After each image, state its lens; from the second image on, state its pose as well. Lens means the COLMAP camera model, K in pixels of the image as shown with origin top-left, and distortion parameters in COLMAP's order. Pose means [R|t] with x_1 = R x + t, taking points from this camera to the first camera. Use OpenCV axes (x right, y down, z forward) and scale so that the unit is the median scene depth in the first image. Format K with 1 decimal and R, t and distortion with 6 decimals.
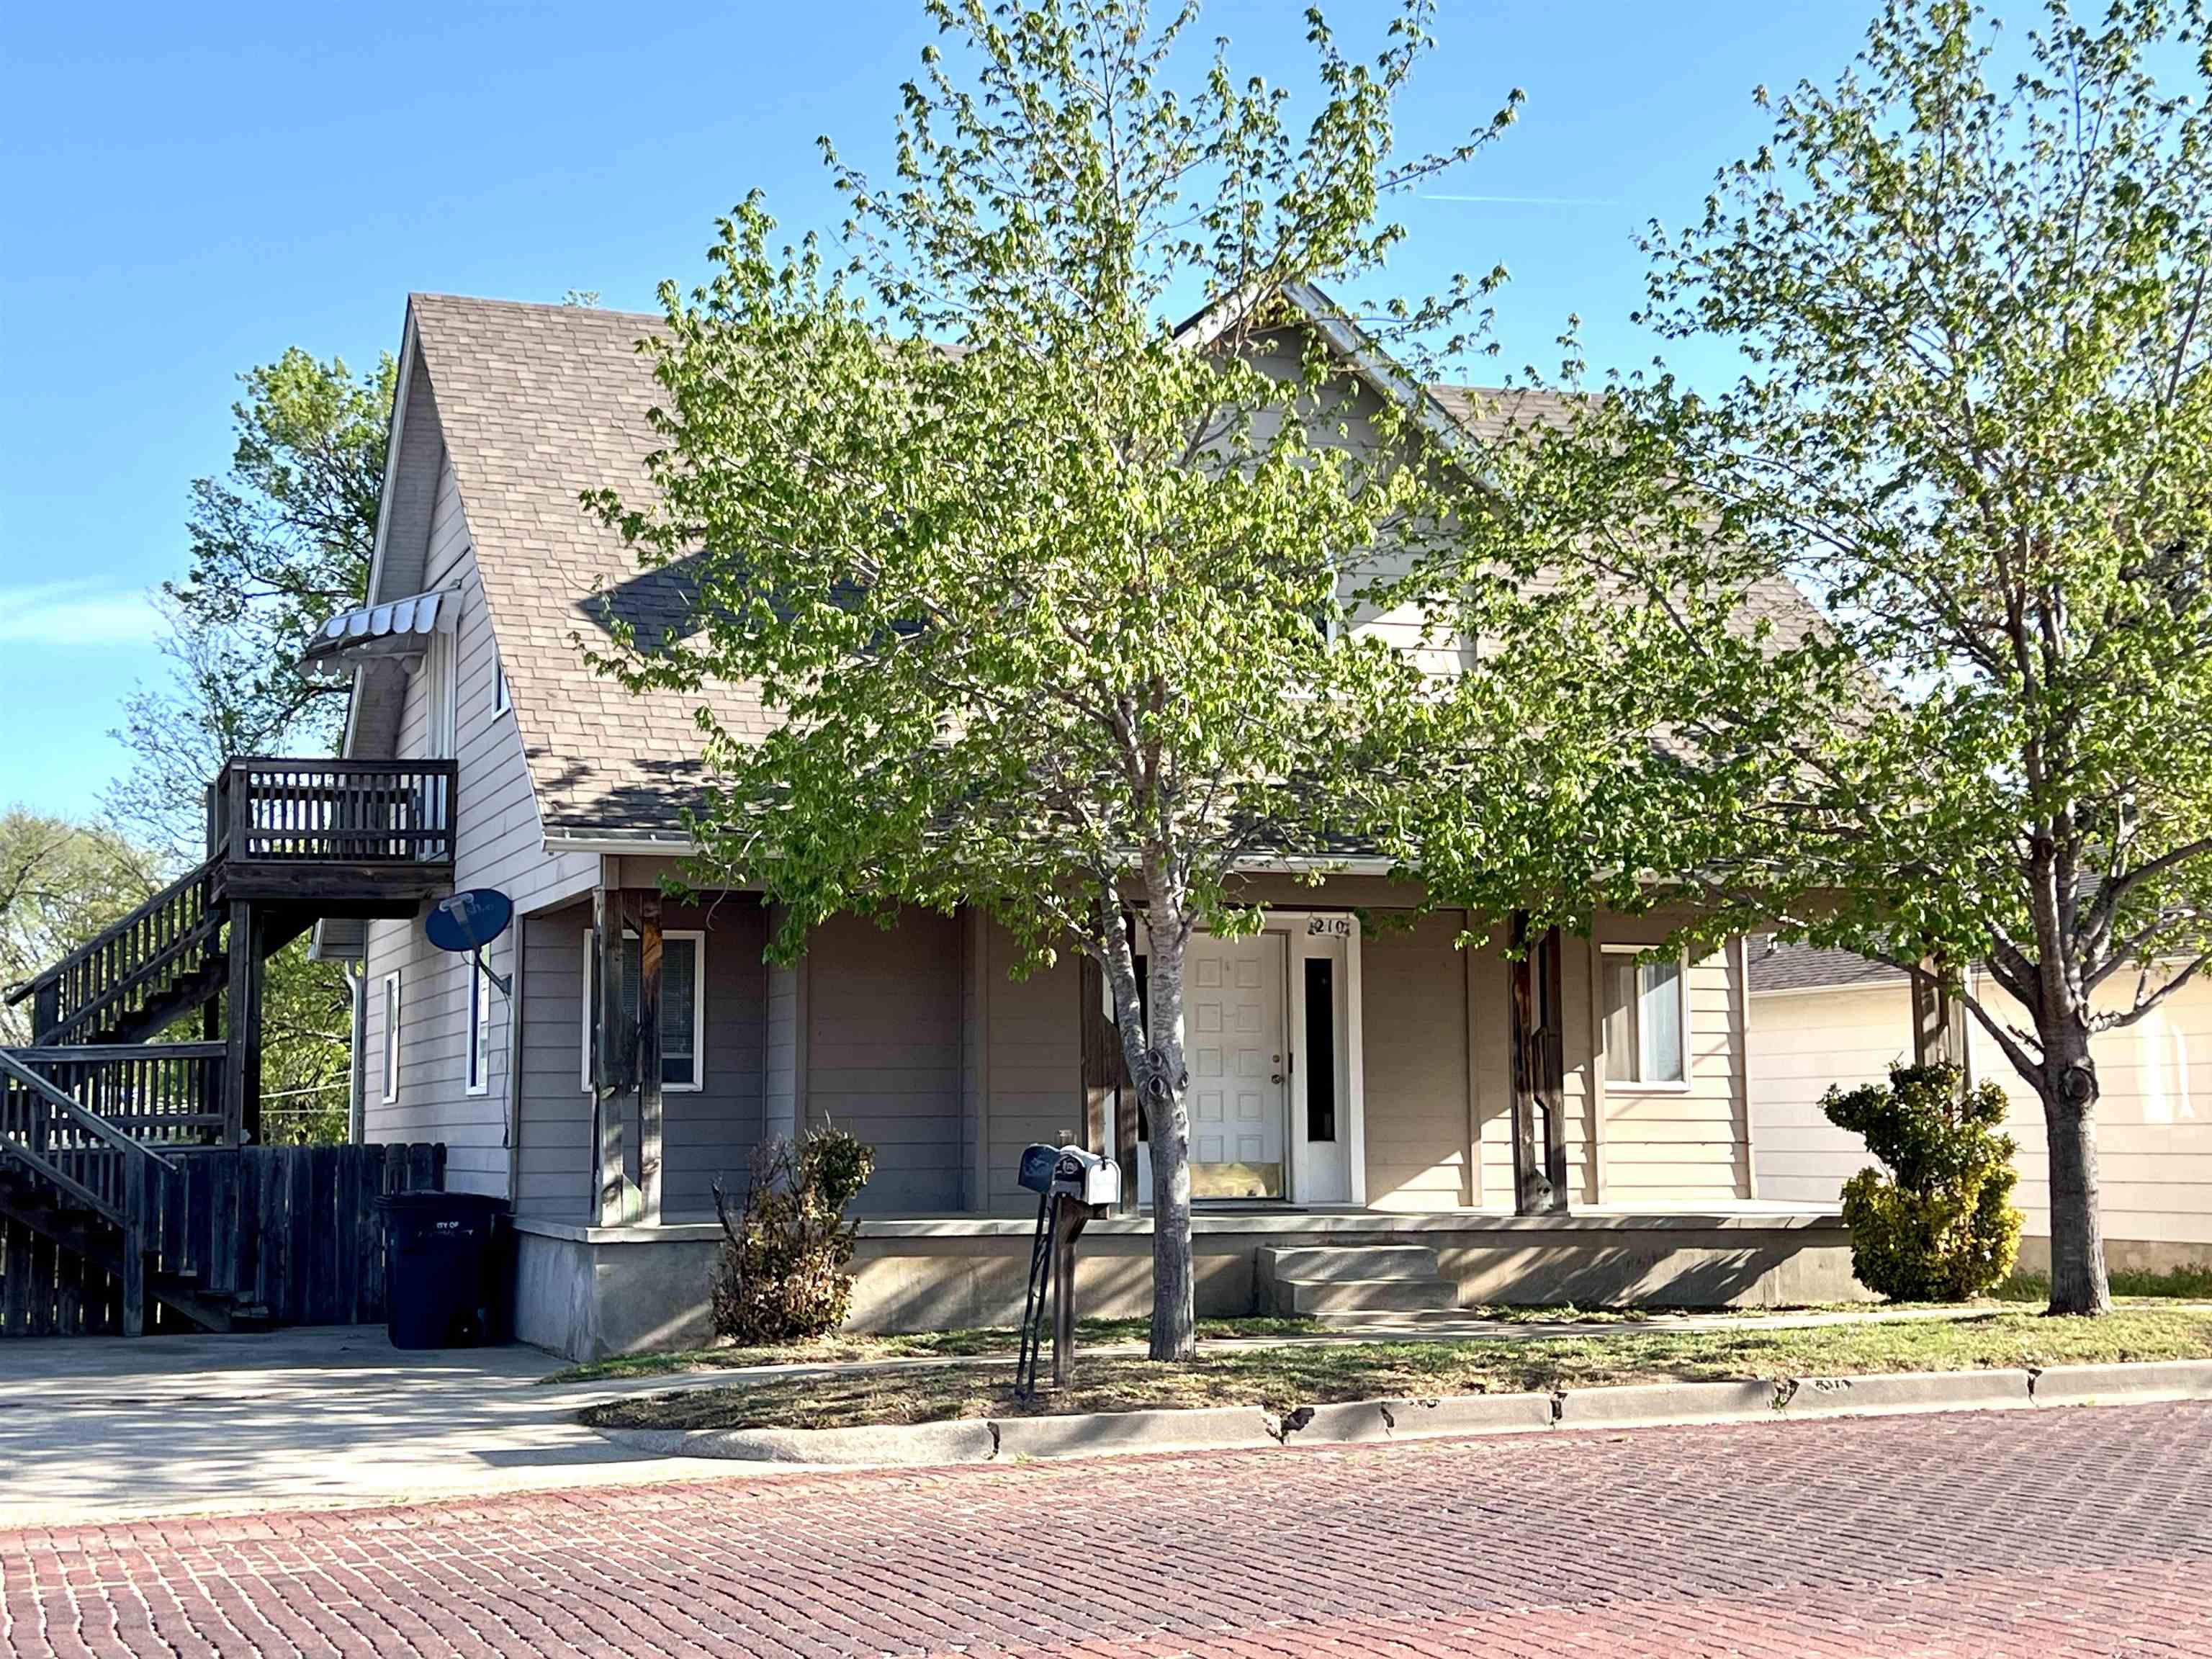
lens RADIAL K [[3175.1, 0, 1106.0], [0, 3175.1, 829.5], [0, 0, 1]] dist [0.254649, -0.929752]
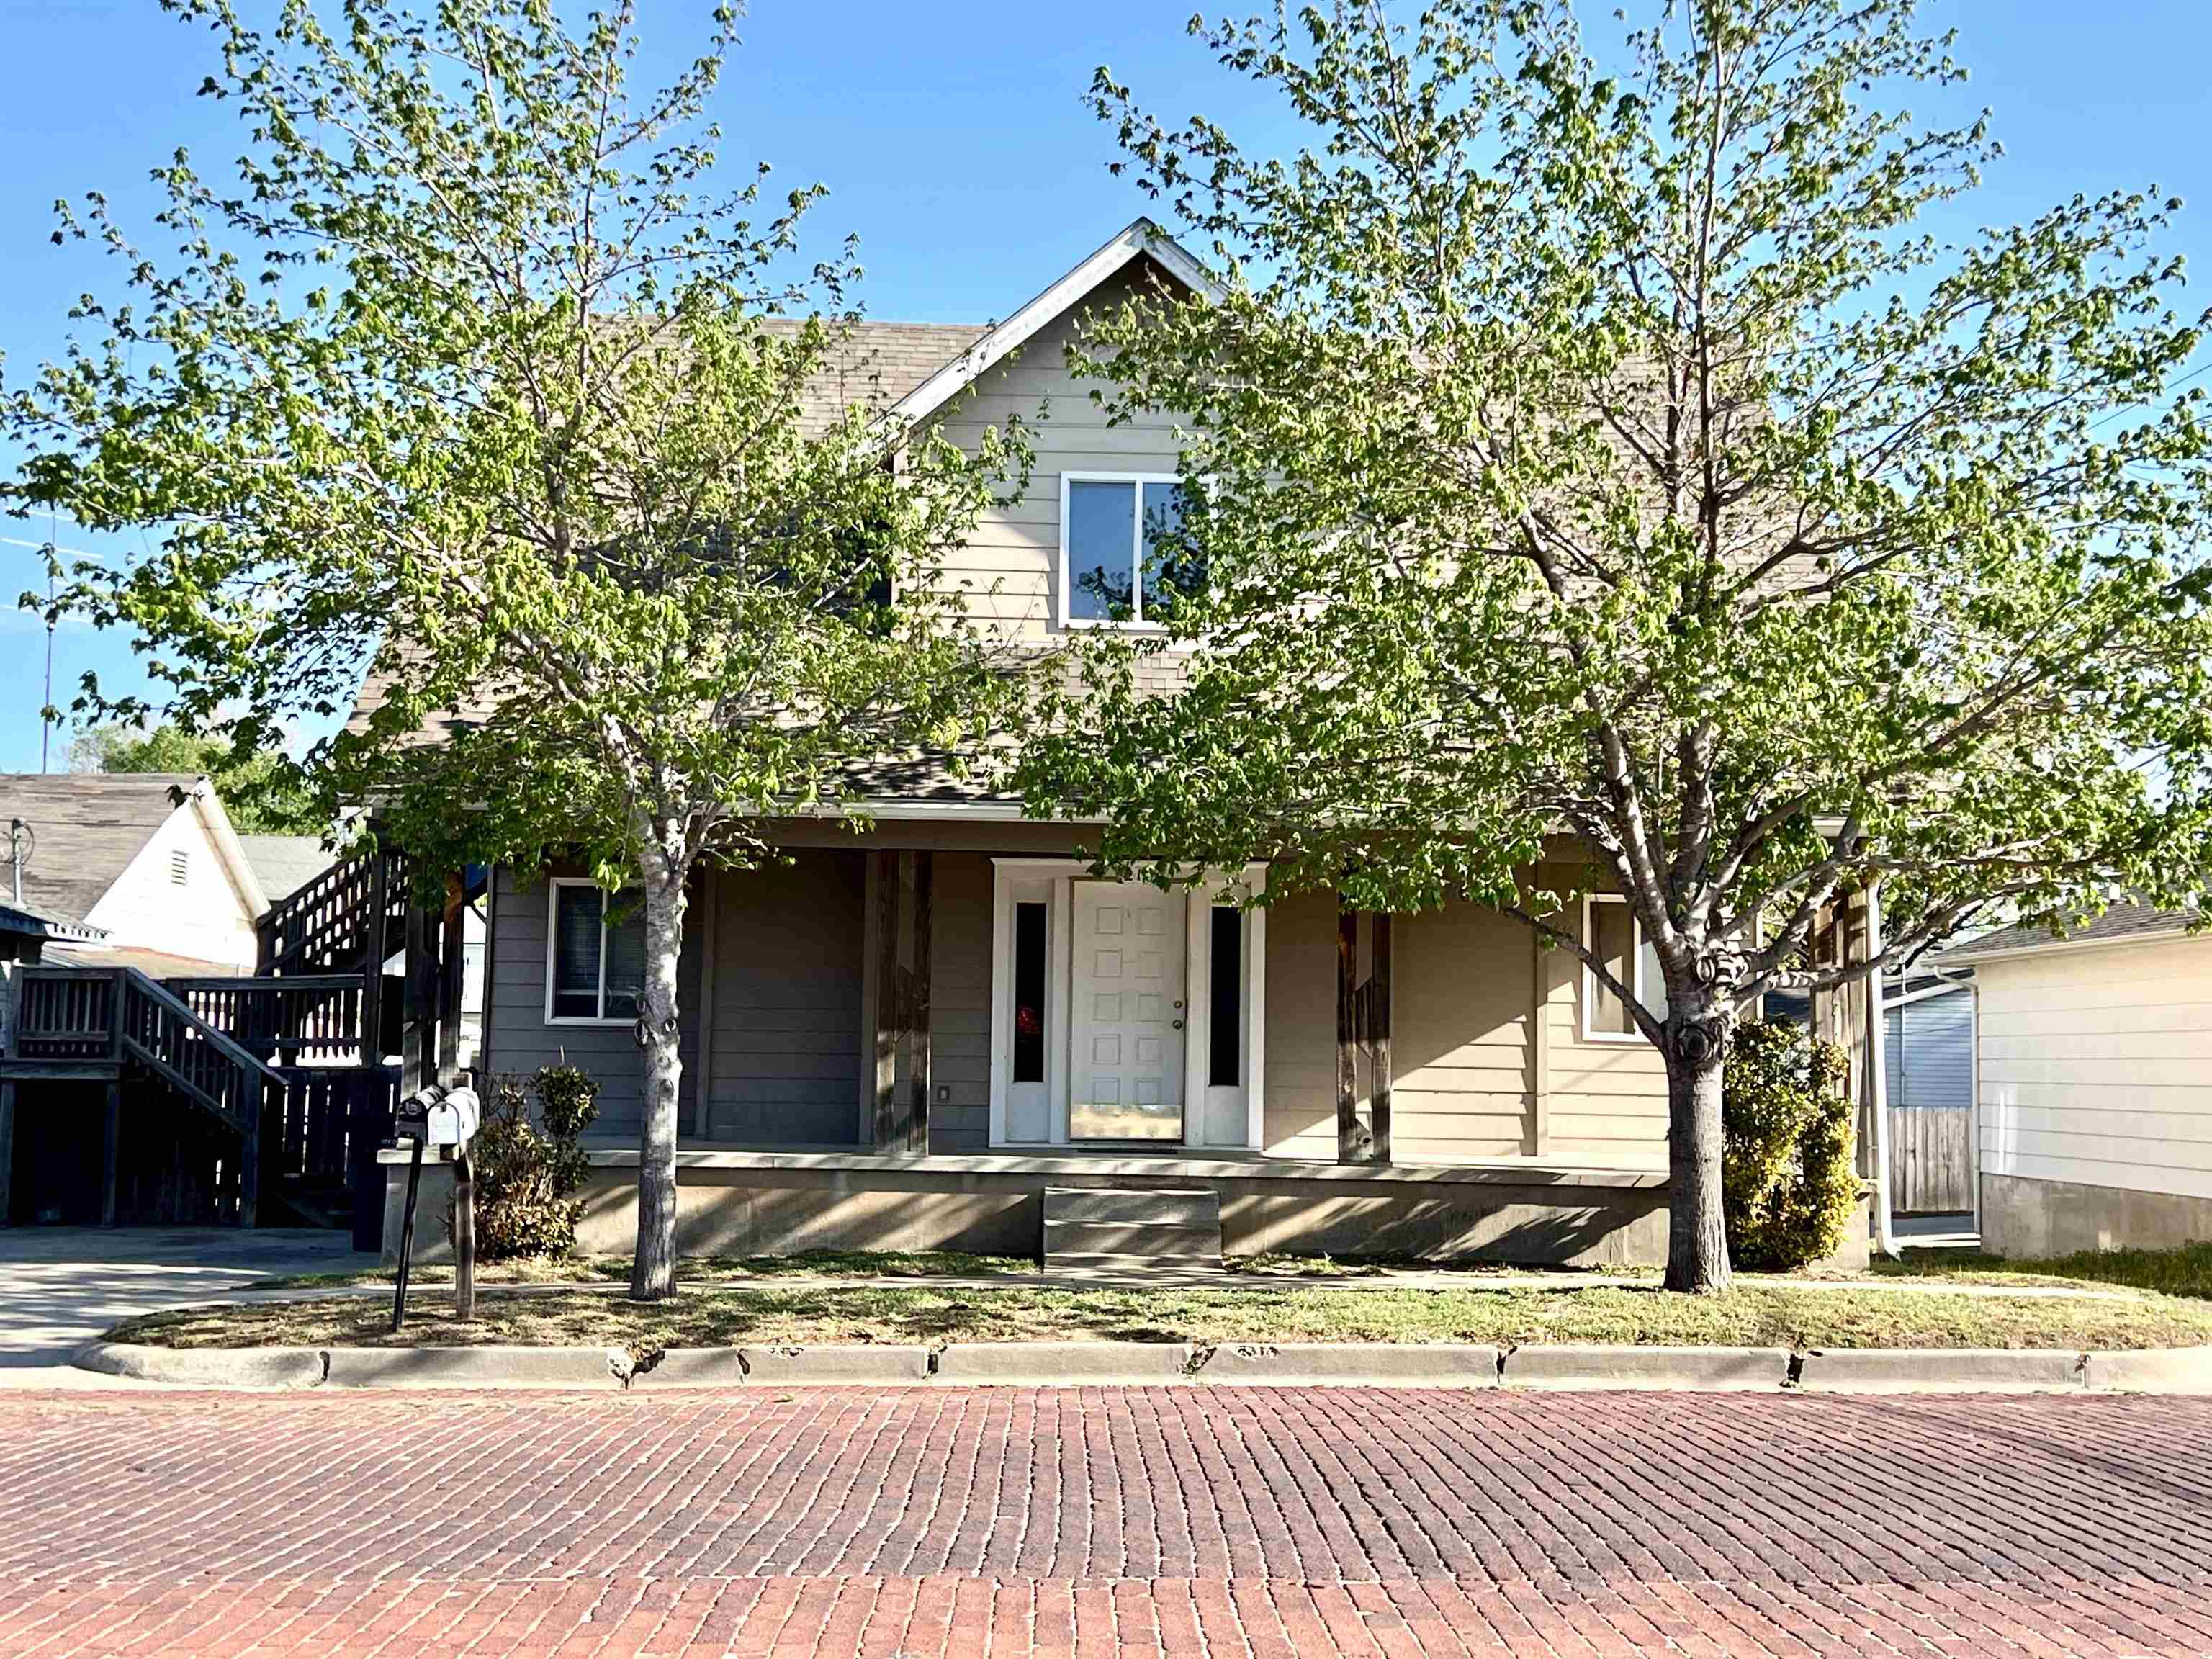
lens RADIAL K [[2819.5, 0, 1106.0], [0, 2819.5, 829.5], [0, 0, 1]] dist [0.176497, -0.448930]
pose [[0.942758, -0.004814, -0.333442, 0.348213], [0.009350, 0.999884, 0.011999, 0.004844], [0.333346, -0.014430, 0.942694, 0.143330]]
